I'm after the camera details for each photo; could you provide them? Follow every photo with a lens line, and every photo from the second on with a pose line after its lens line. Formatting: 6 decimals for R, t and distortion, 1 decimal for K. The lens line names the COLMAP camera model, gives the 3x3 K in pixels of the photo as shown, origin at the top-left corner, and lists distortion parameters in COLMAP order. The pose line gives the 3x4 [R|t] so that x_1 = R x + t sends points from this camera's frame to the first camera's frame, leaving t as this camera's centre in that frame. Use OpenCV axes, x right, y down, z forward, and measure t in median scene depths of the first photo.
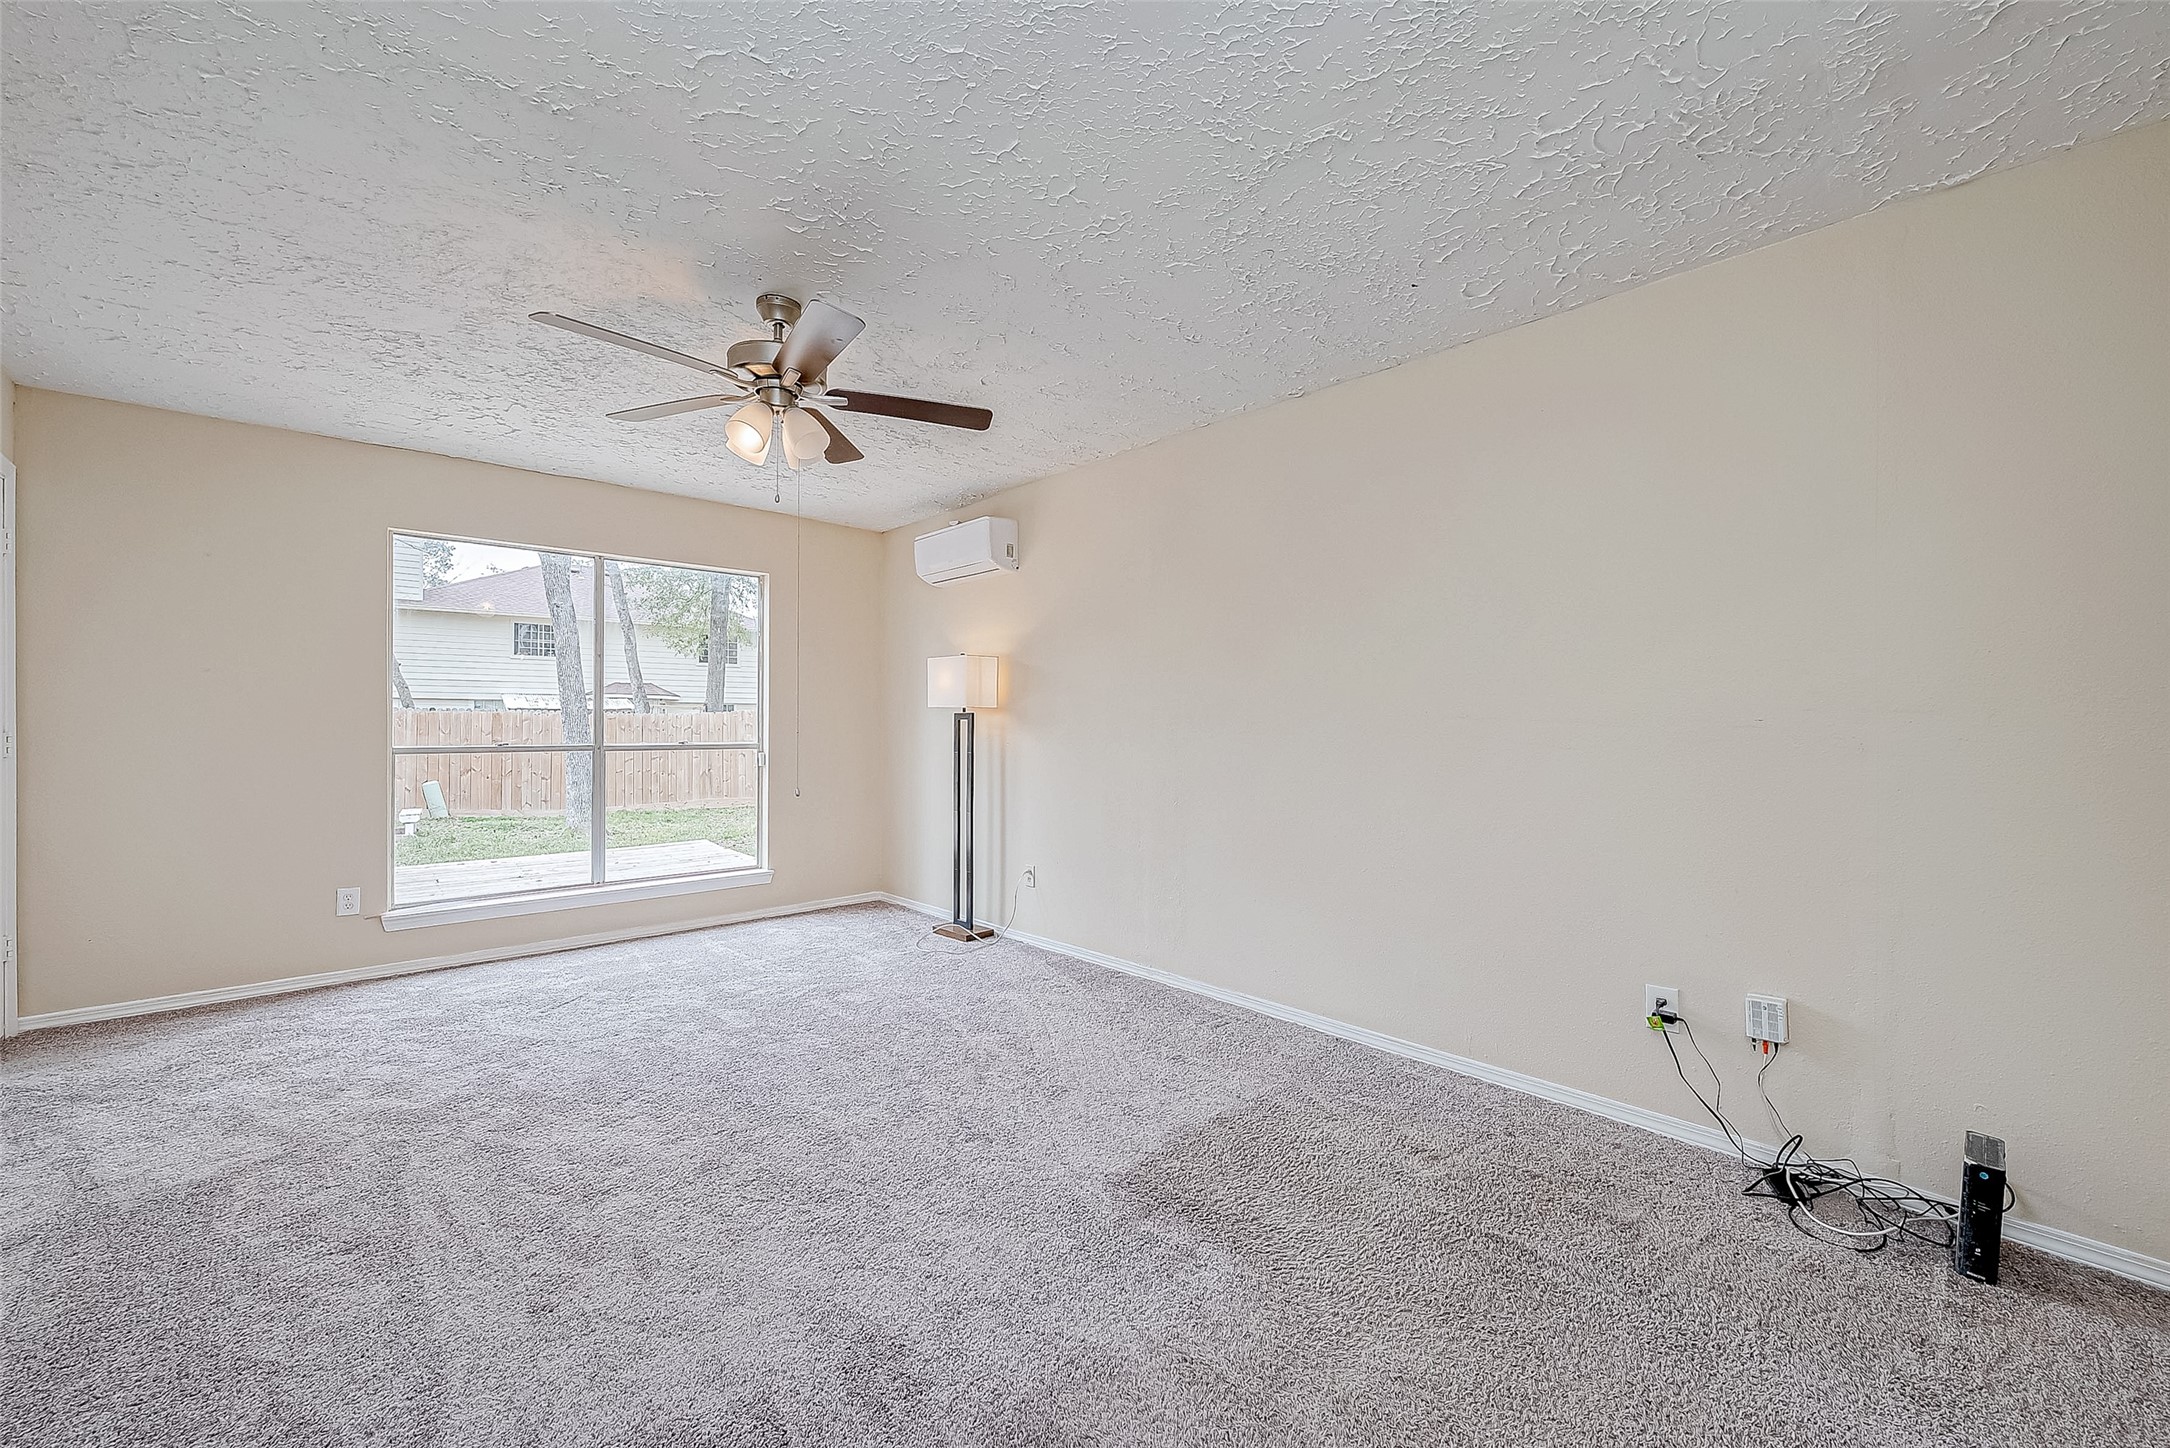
lens RADIAL K [[866.6, 0, 1085.0], [0, 866.6, 725.4], [0, 0, 1]] dist [-0.002880, 0.002014]
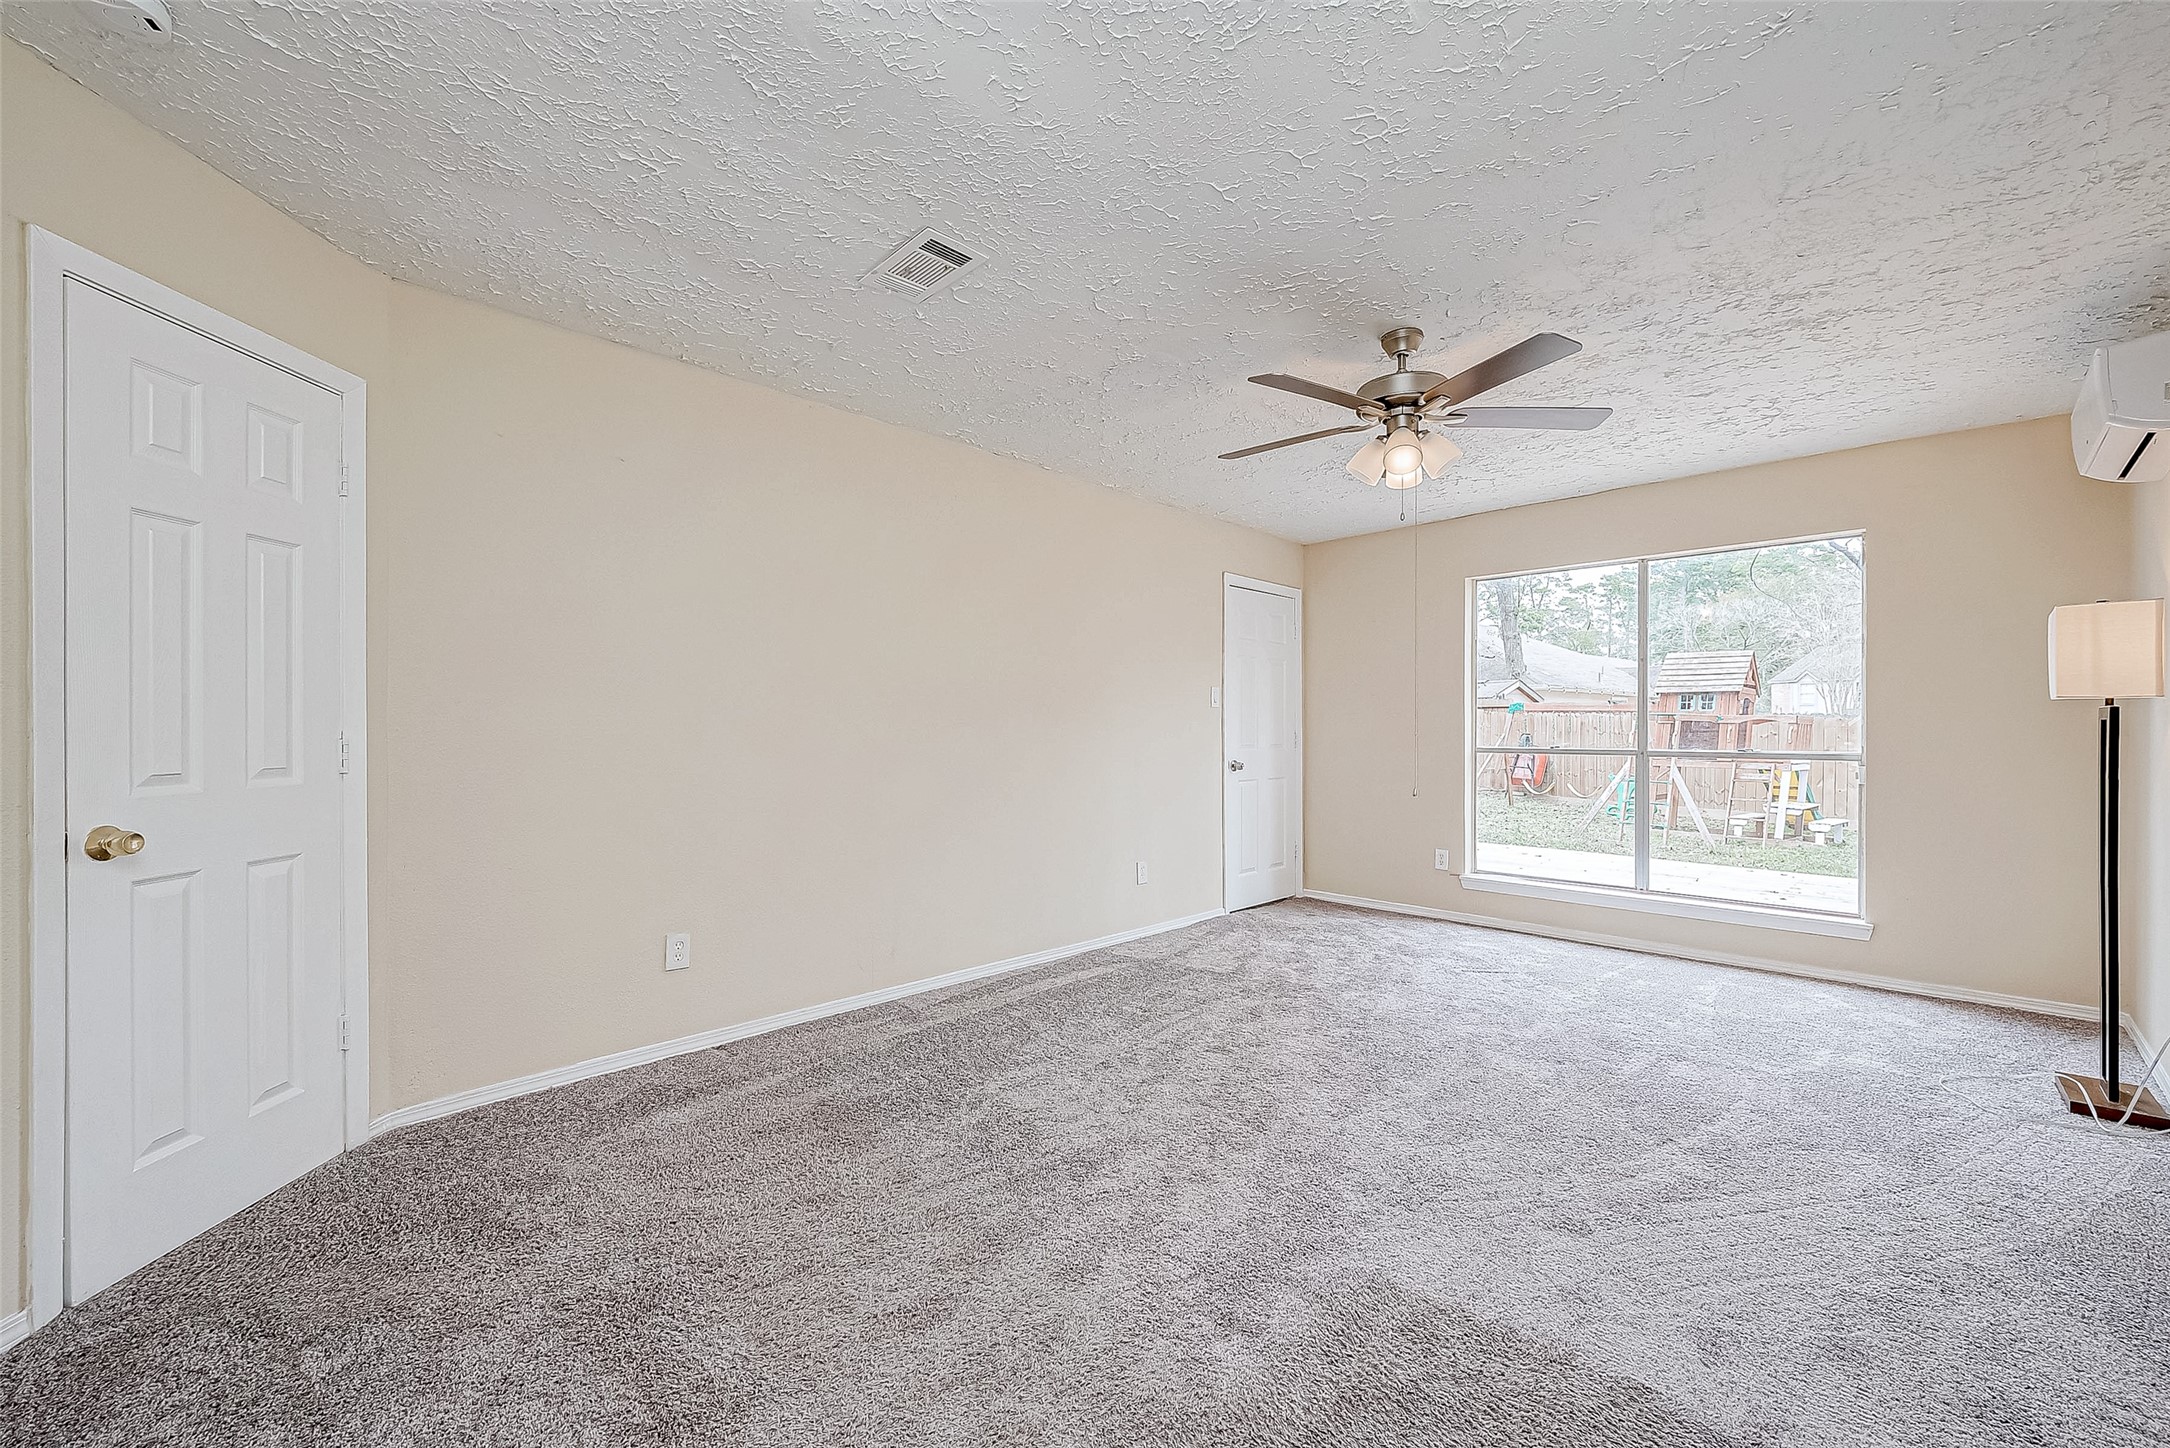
lens RADIAL K [[866.6, 0, 1084.5], [0, 866.6, 727.2], [0, 0, 1]] dist [-0.002880, 0.002014]
pose [[0.023199, -0.005094, -0.999718, 0.483259], [-0.003134, 0.999982, -0.005168, 0.004087], [0.999726, 0.003253, 0.023183, 0.397394]]
